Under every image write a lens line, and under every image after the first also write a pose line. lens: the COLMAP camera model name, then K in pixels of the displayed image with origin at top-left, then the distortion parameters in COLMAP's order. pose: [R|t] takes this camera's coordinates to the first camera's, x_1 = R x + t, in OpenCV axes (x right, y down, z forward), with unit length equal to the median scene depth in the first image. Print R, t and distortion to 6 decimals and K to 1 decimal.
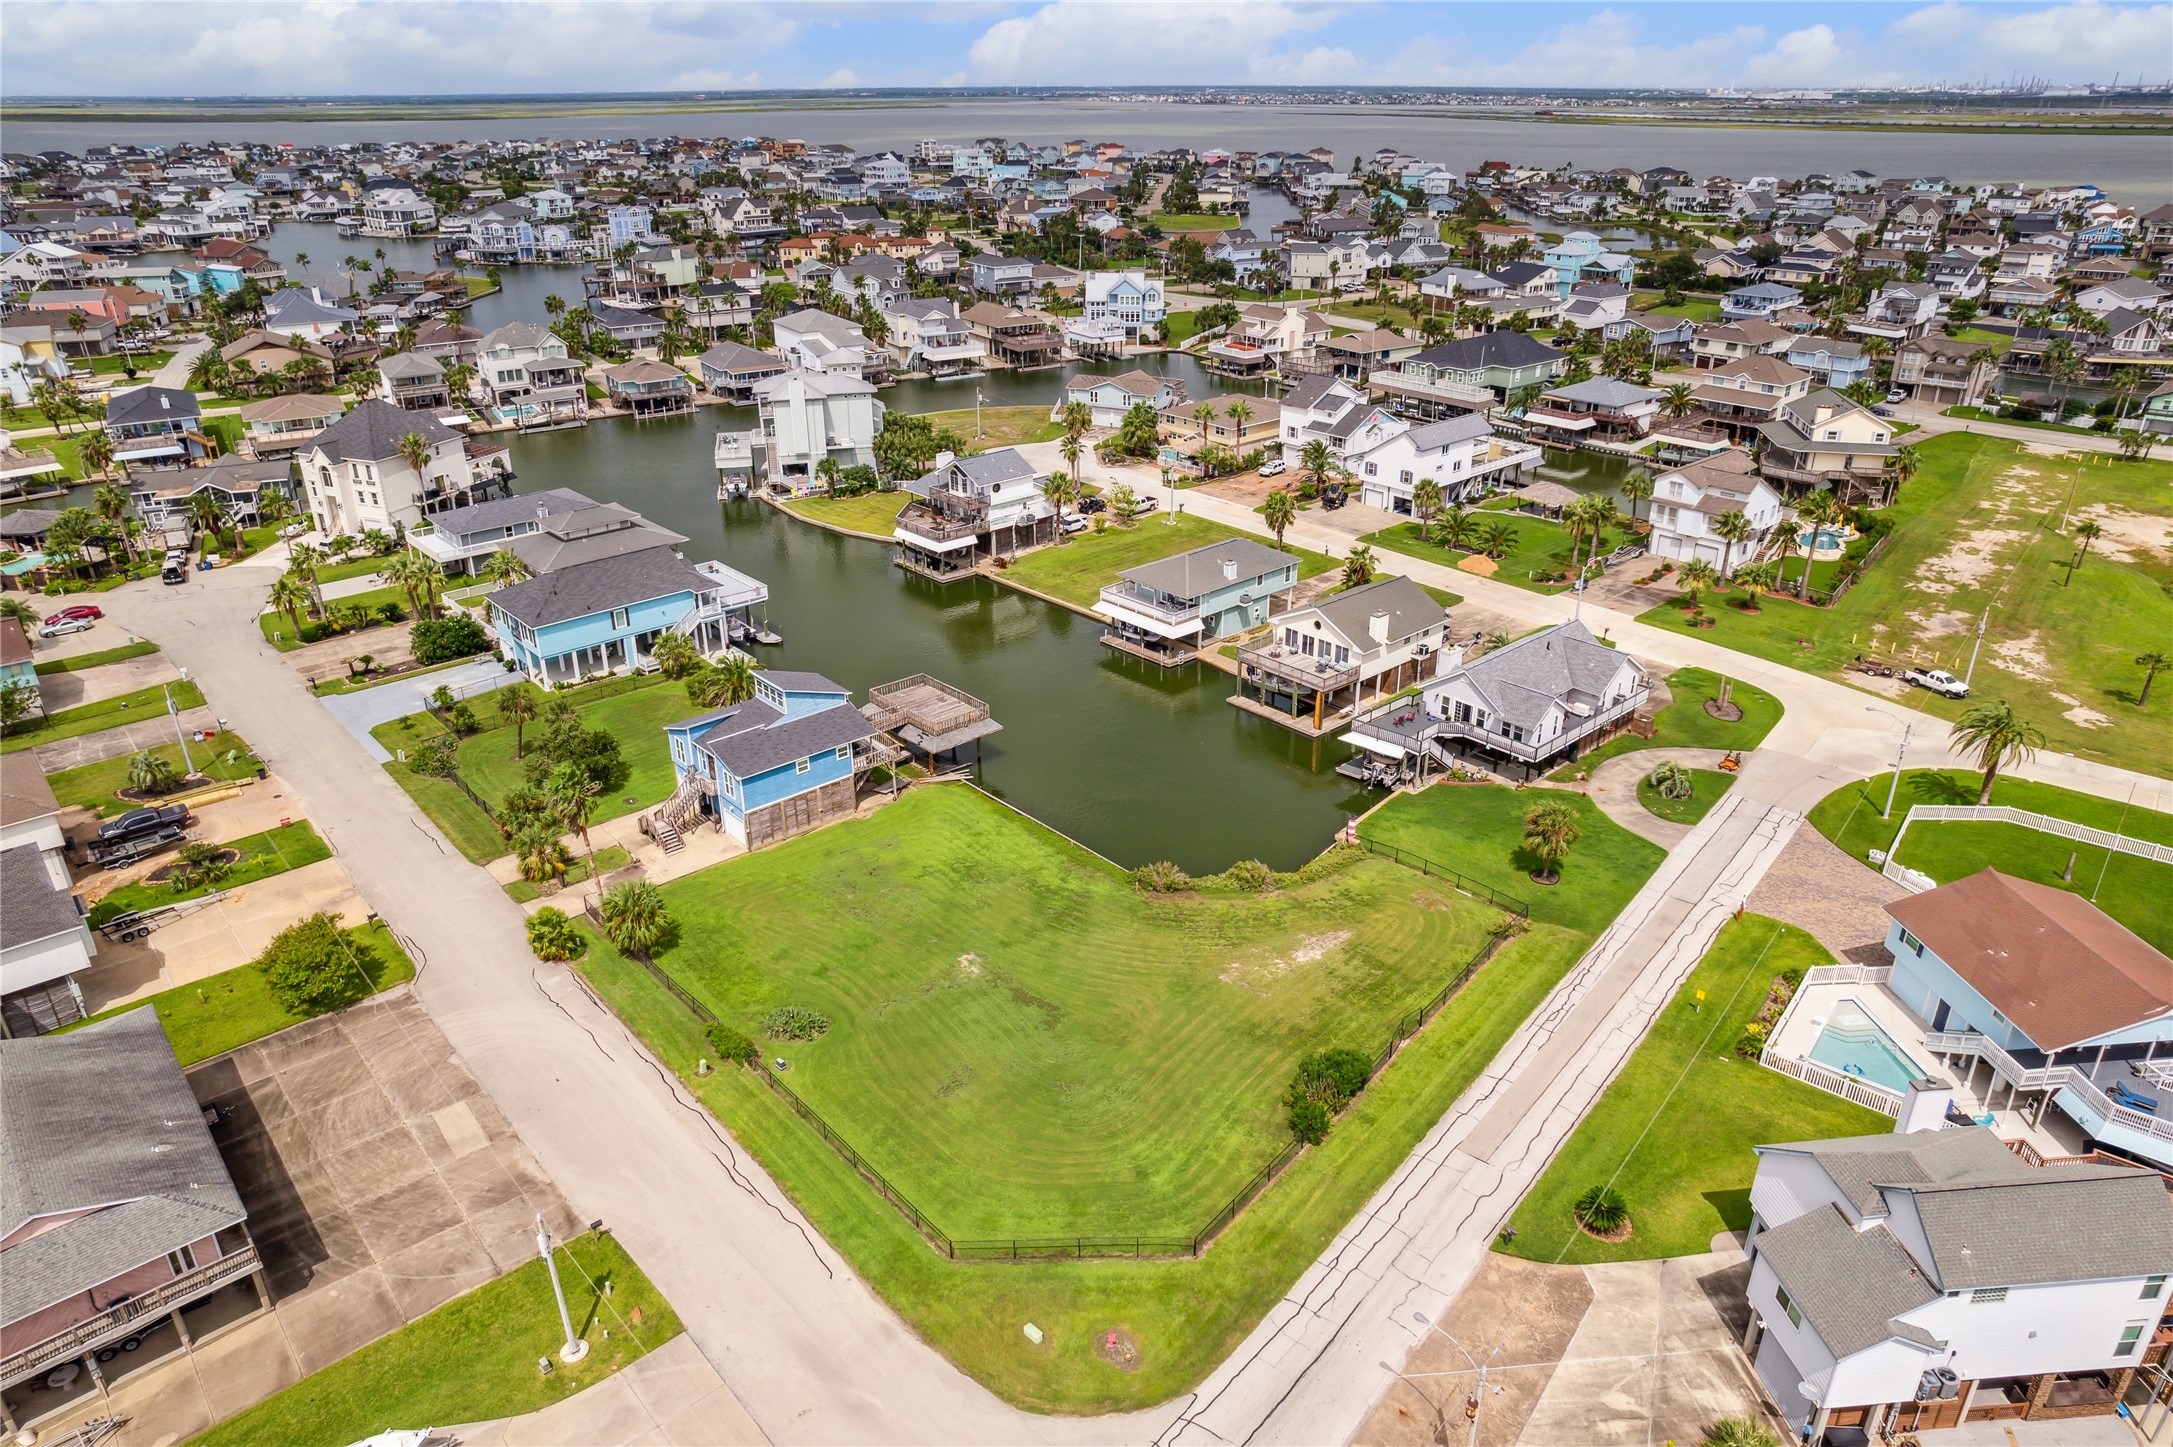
lens RADIAL K [[1407.9, 0, 1086.5], [0, 1407.9, 723.5], [0, 0, 1]] dist [-0.071456, 0.062746]
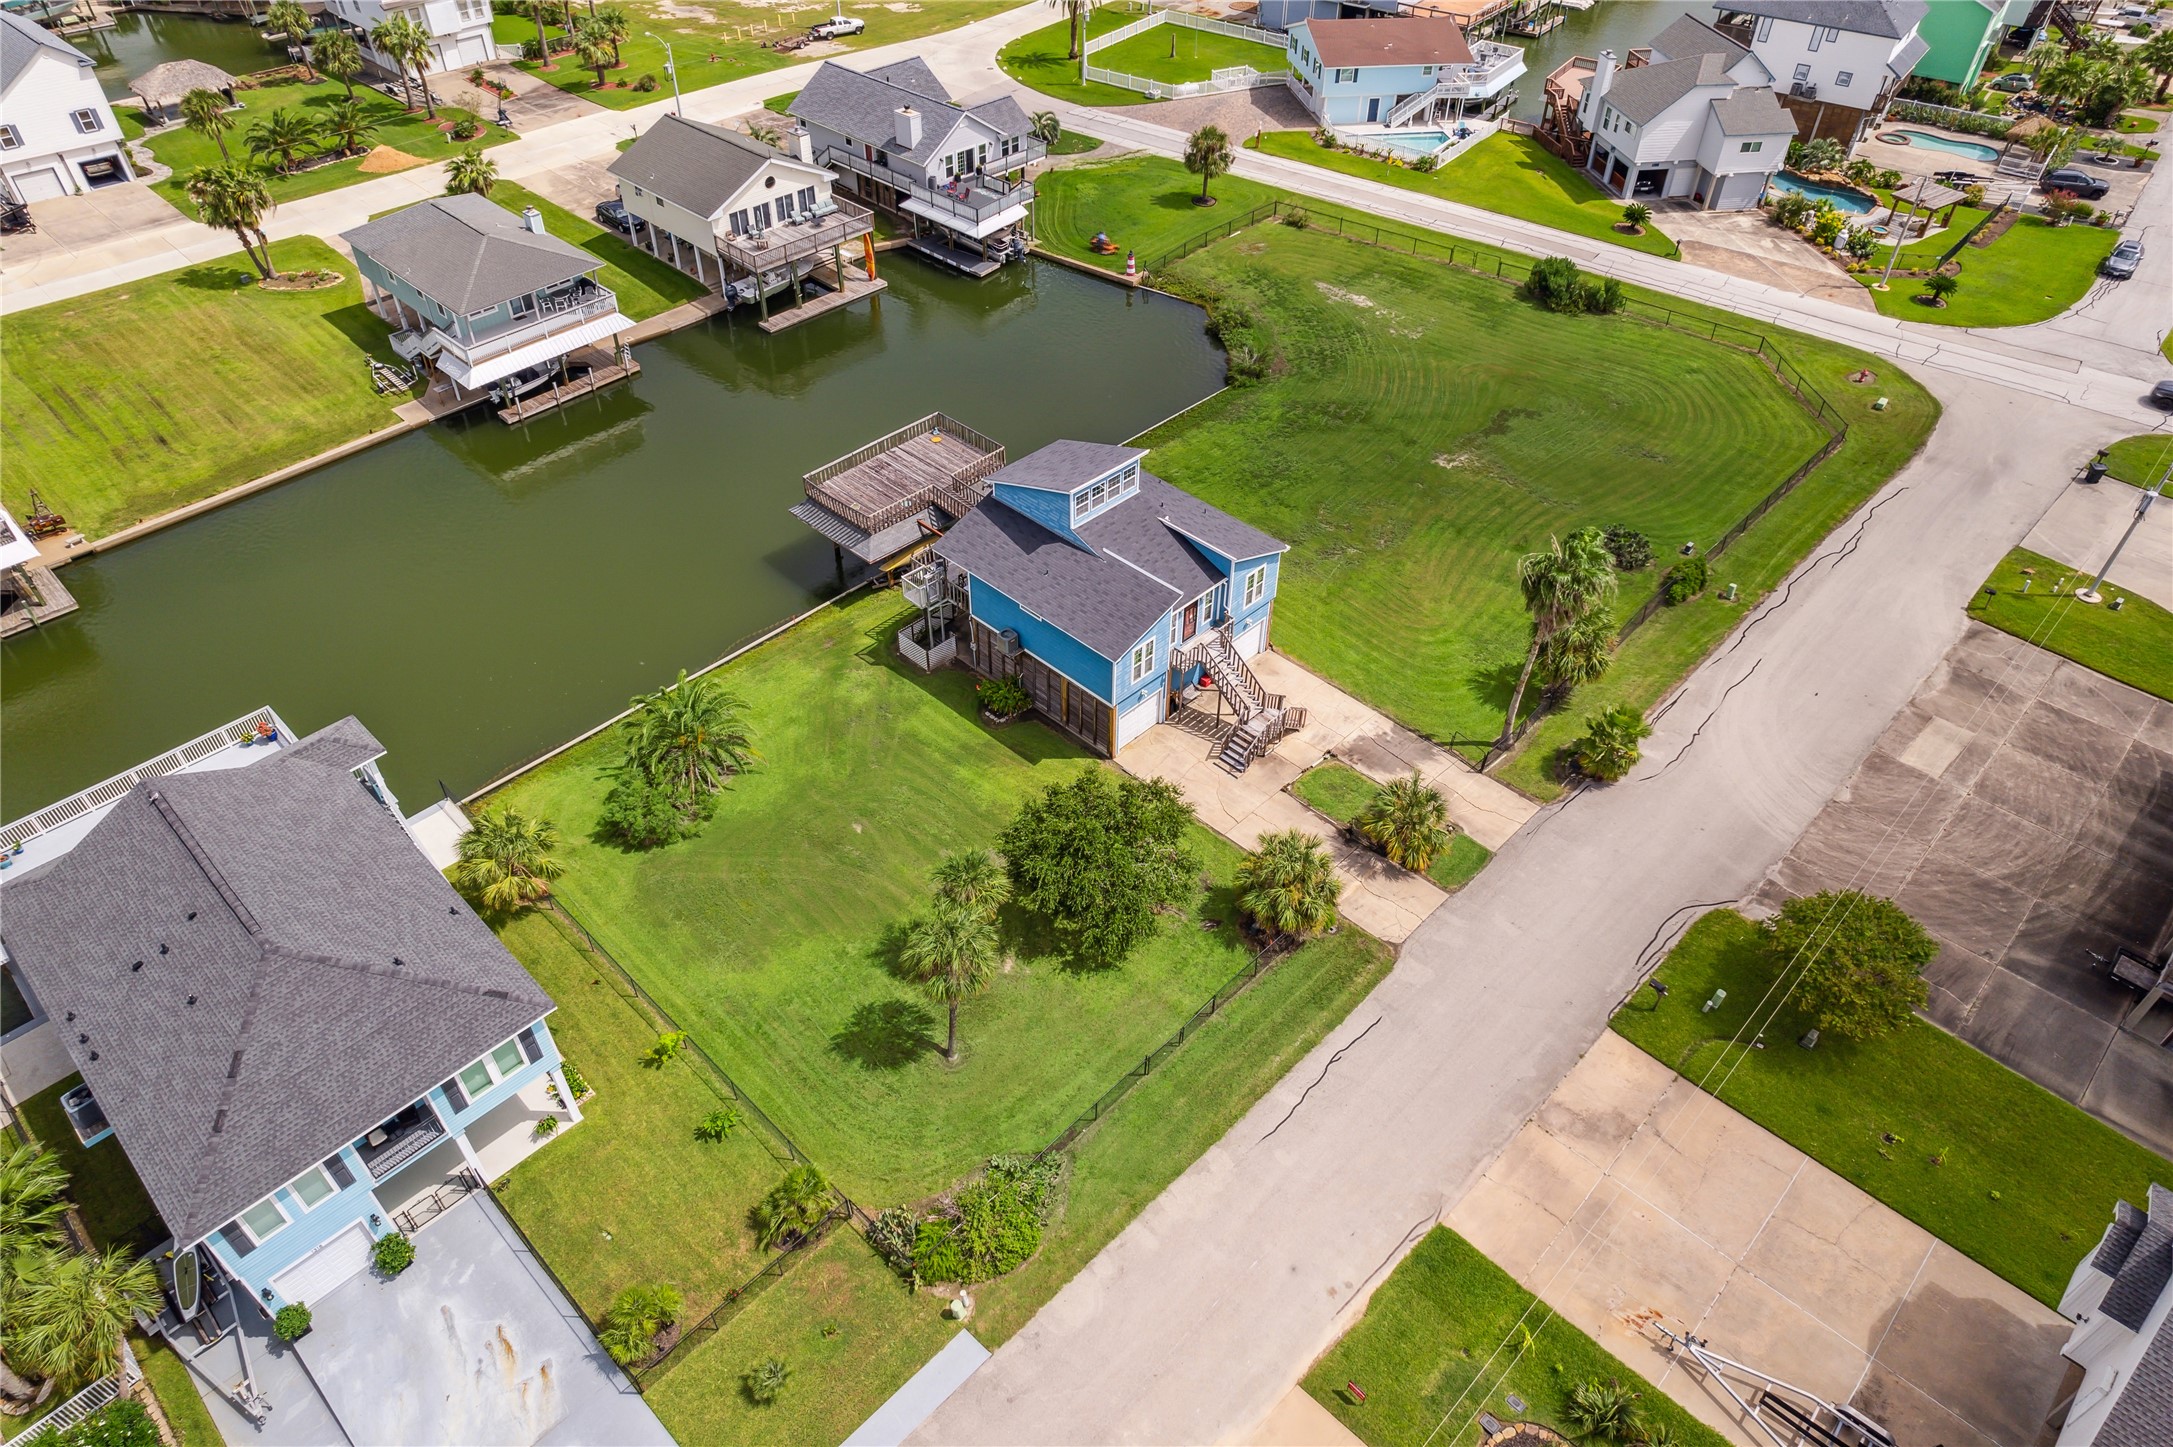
lens RADIAL K [[1395.4, 0, 1086.5], [0, 1395.4, 723.5], [0, 0, 1]] dist [-0.081057, 0.078980]
pose [[-0.069838, -0.667043, 0.741739, -0.699517], [0.409759, 0.658748, 0.630990, -0.319678], [-0.909517, 0.348001, 0.227321, 0.863154]]
